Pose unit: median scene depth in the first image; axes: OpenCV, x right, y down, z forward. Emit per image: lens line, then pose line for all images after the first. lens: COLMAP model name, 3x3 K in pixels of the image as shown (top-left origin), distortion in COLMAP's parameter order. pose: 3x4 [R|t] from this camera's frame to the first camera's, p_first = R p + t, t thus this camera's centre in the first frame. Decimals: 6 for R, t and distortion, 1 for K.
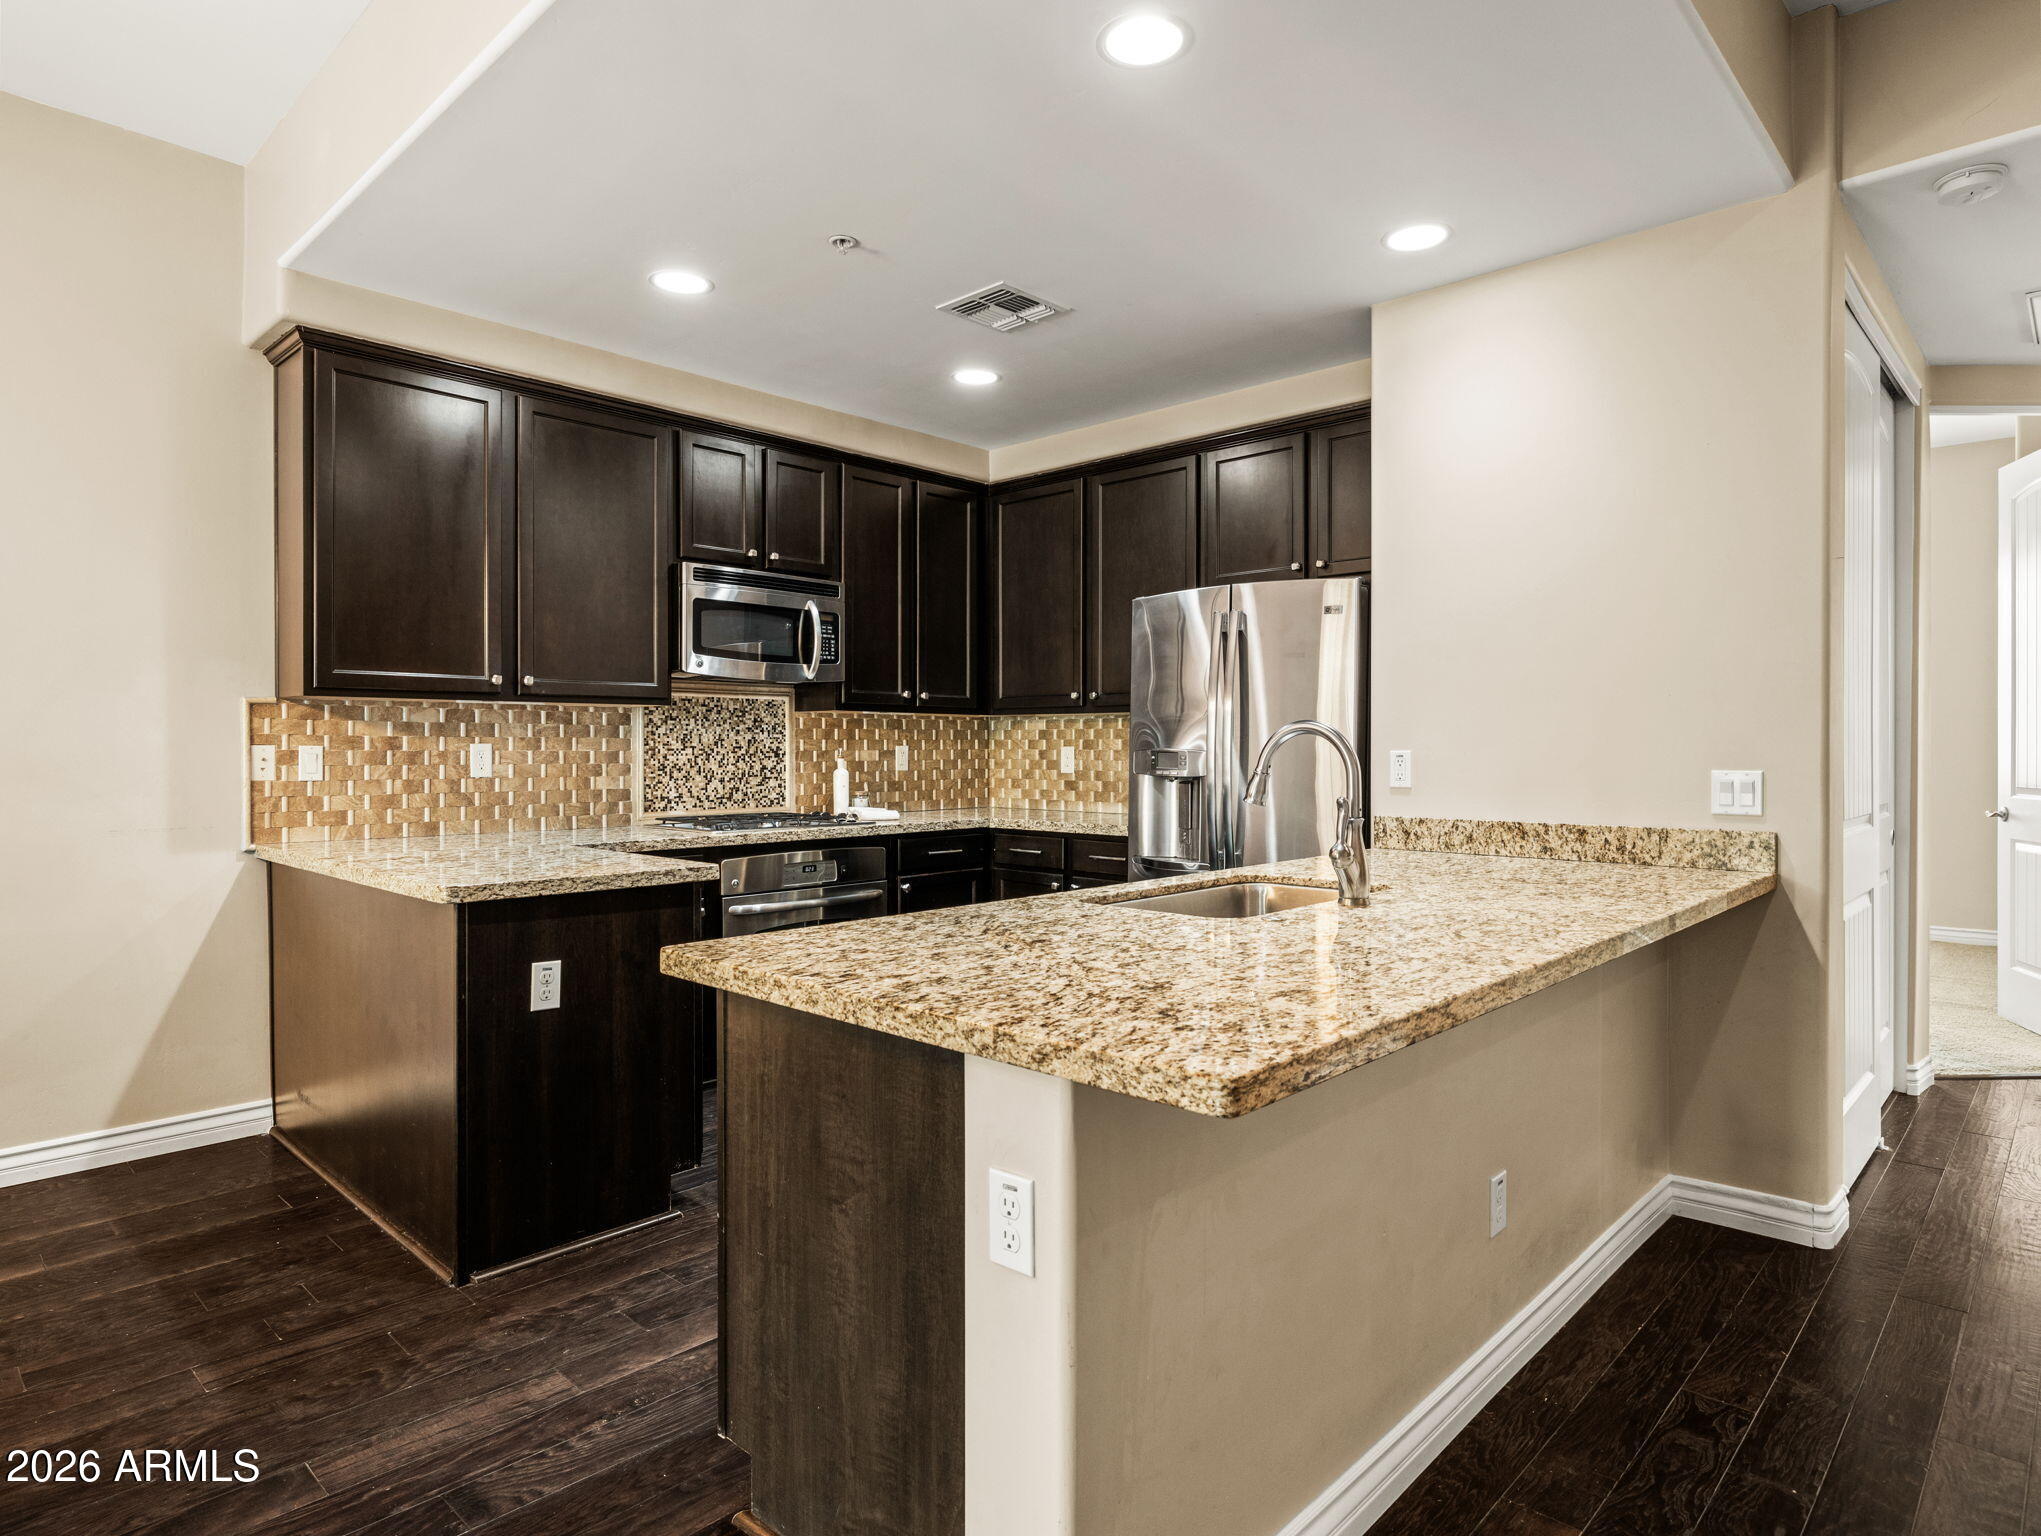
lens RADIAL K [[1165.5, 0, 1079.0], [0, 1165.5, 719.1], [0, 0, 1]] dist [-0.021736, 0.000258]
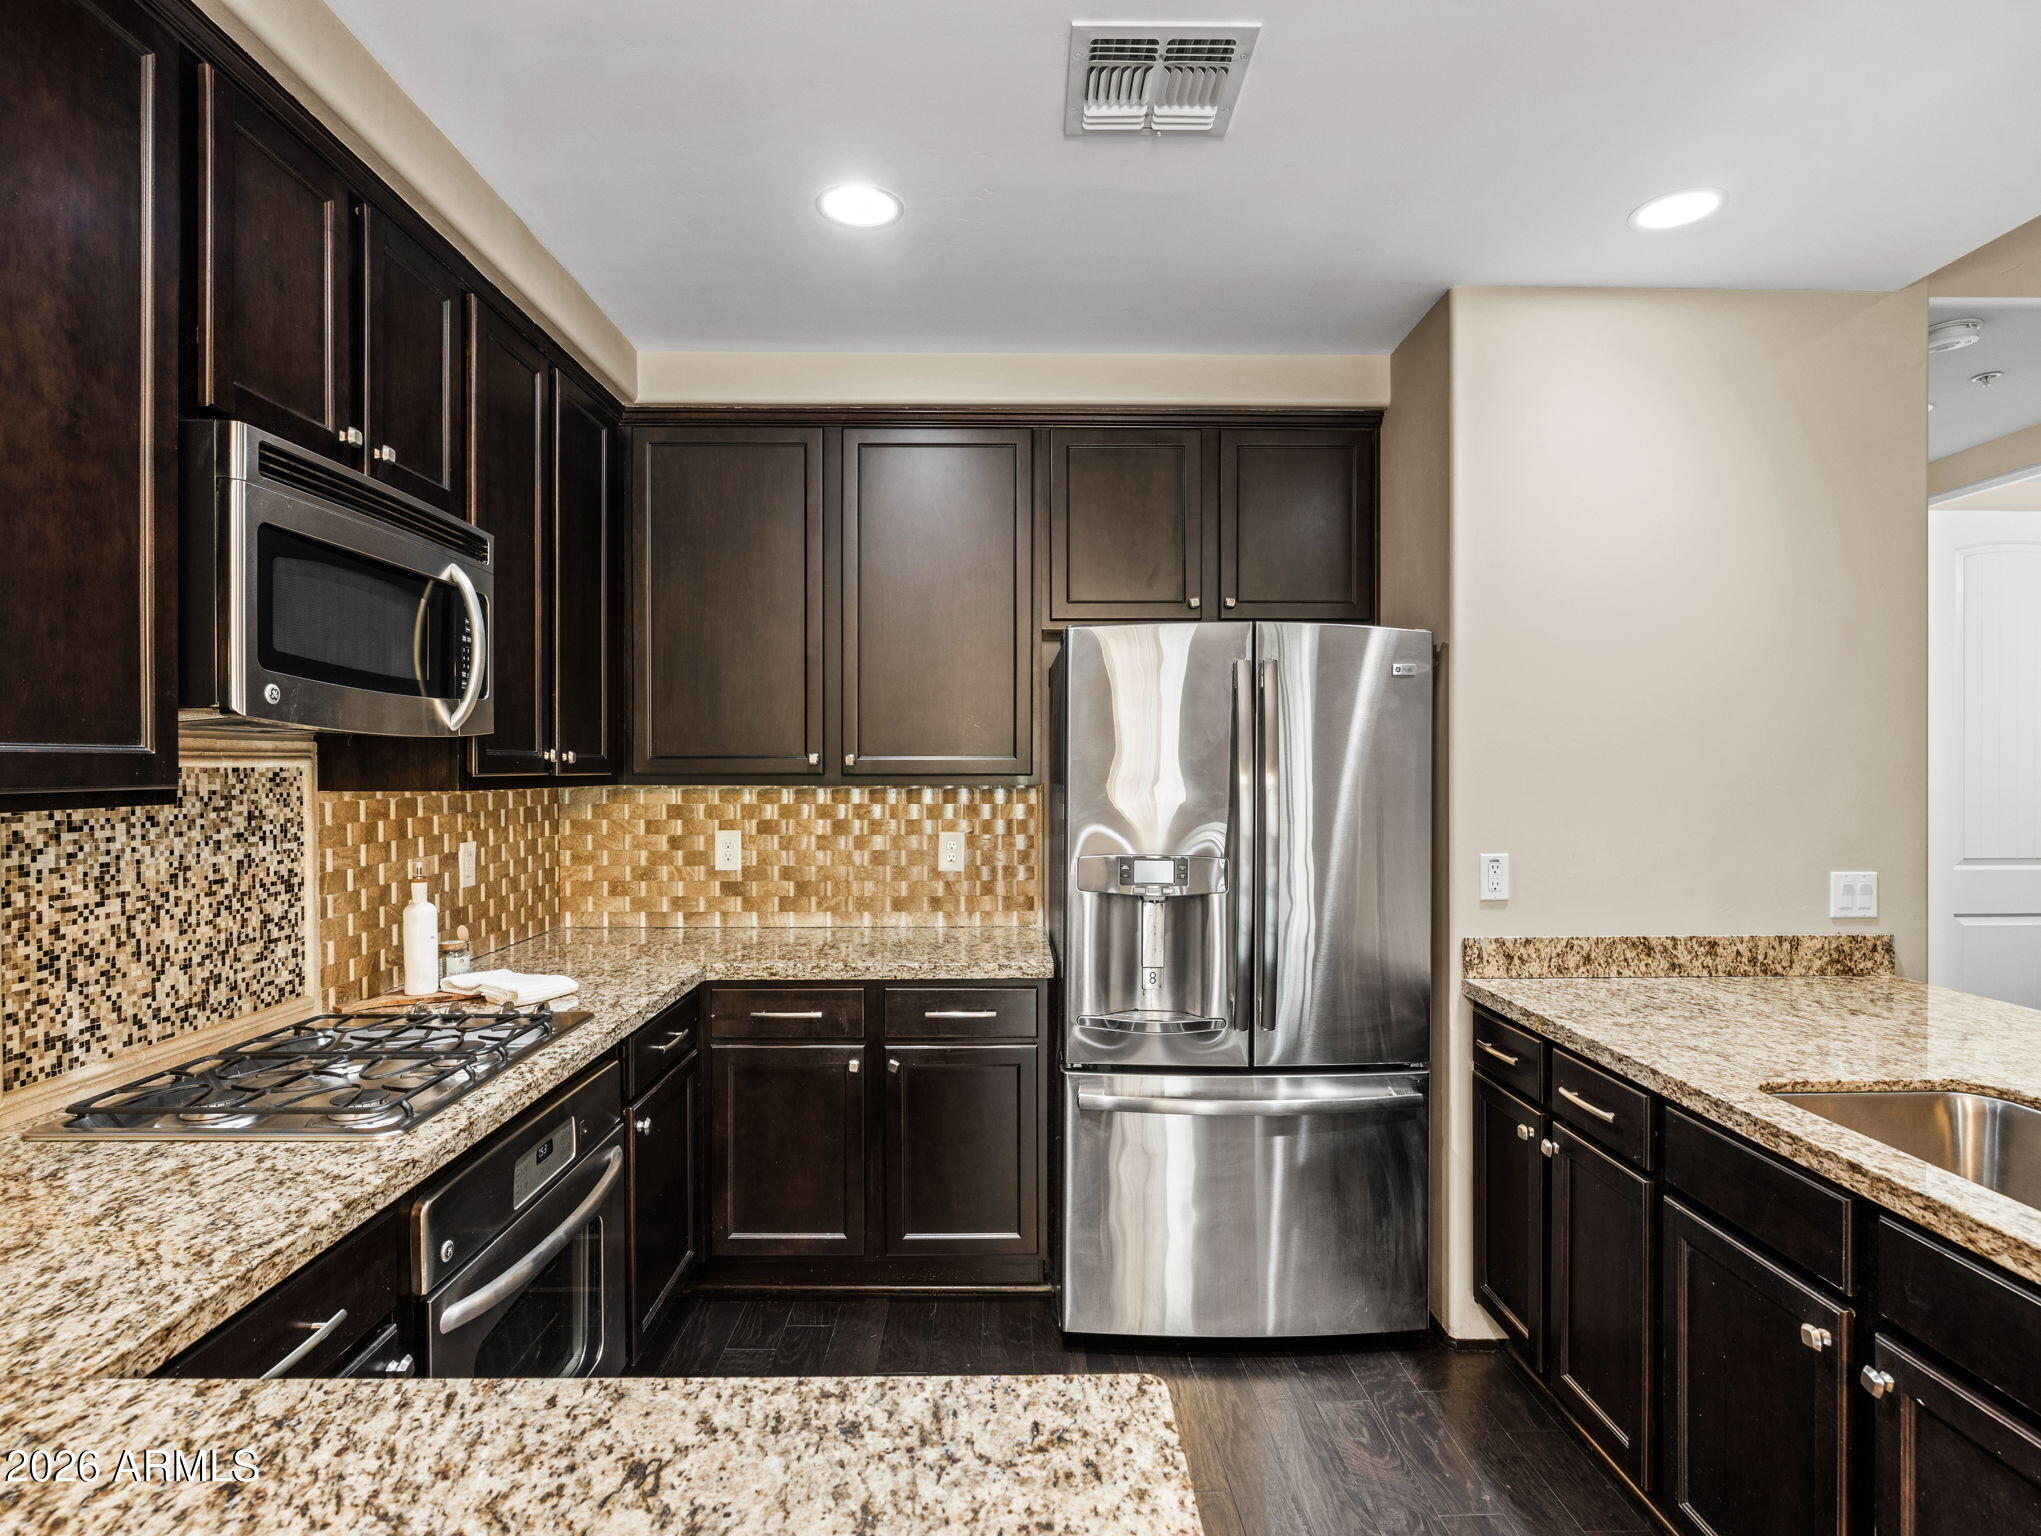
lens RADIAL K [[1048.4, 0, 1018.2], [0, 1048.4, 759.0], [0, 0, 1]] dist [-0.022751, 0.002783]
pose [[0.734661, 0.004863, 0.678417, -0.338343], [-0.016758, 0.999799, 0.010980, -0.030491], [-0.678227, -0.019435, 0.734595, 0.522436]]
